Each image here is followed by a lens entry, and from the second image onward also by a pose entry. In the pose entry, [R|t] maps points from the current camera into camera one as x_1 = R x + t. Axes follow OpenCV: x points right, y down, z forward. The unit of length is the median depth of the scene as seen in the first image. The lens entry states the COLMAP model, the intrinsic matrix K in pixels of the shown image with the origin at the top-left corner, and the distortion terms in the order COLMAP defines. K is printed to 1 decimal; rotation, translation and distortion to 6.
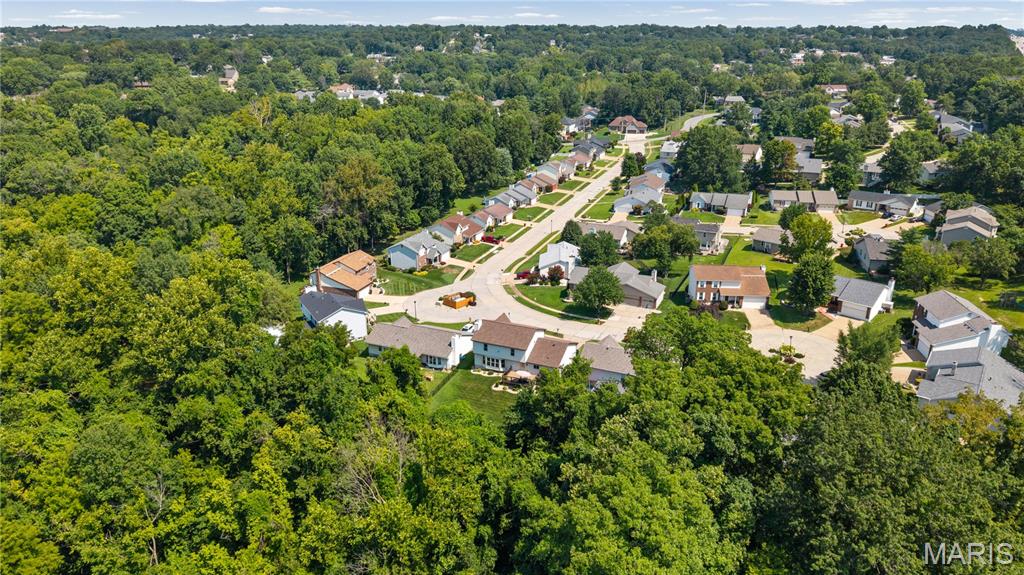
lens RADIAL K [[668.0, 0, 512.0], [0, 668.0, 287.5], [0, 0, 1]] dist [0.054264, -0.069807]
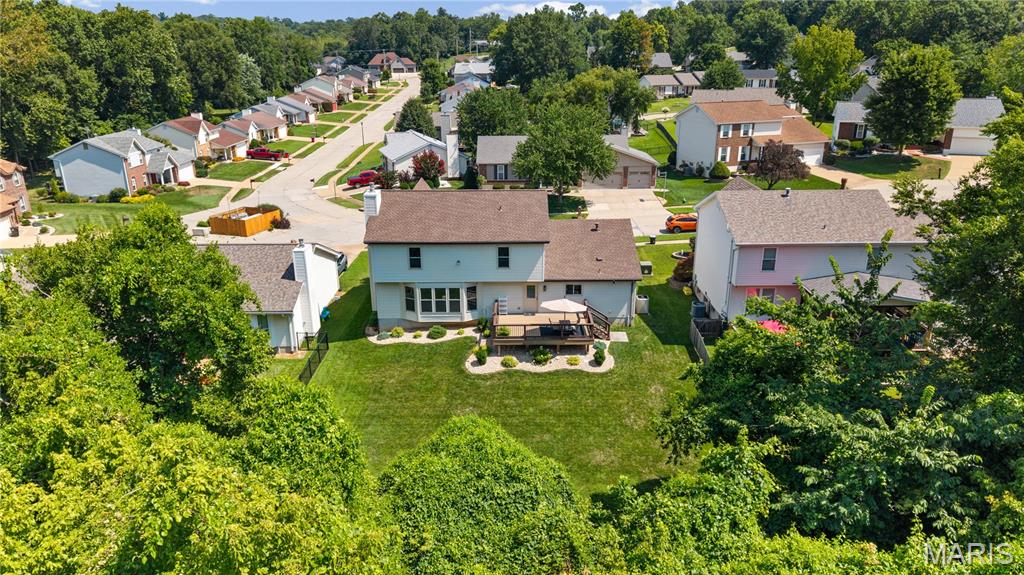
lens RADIAL K [[668.0, 0, 512.0], [0, 668.0, 287.5], [0, 0, 1]] dist [0.054264, -0.069807]
pose [[0.916434, -0.135733, 0.376464, -0.081428], [0.139020, 0.990116, 0.018563, 0.069974], [-0.375263, 0.035325, 0.926245, 0.450280]]
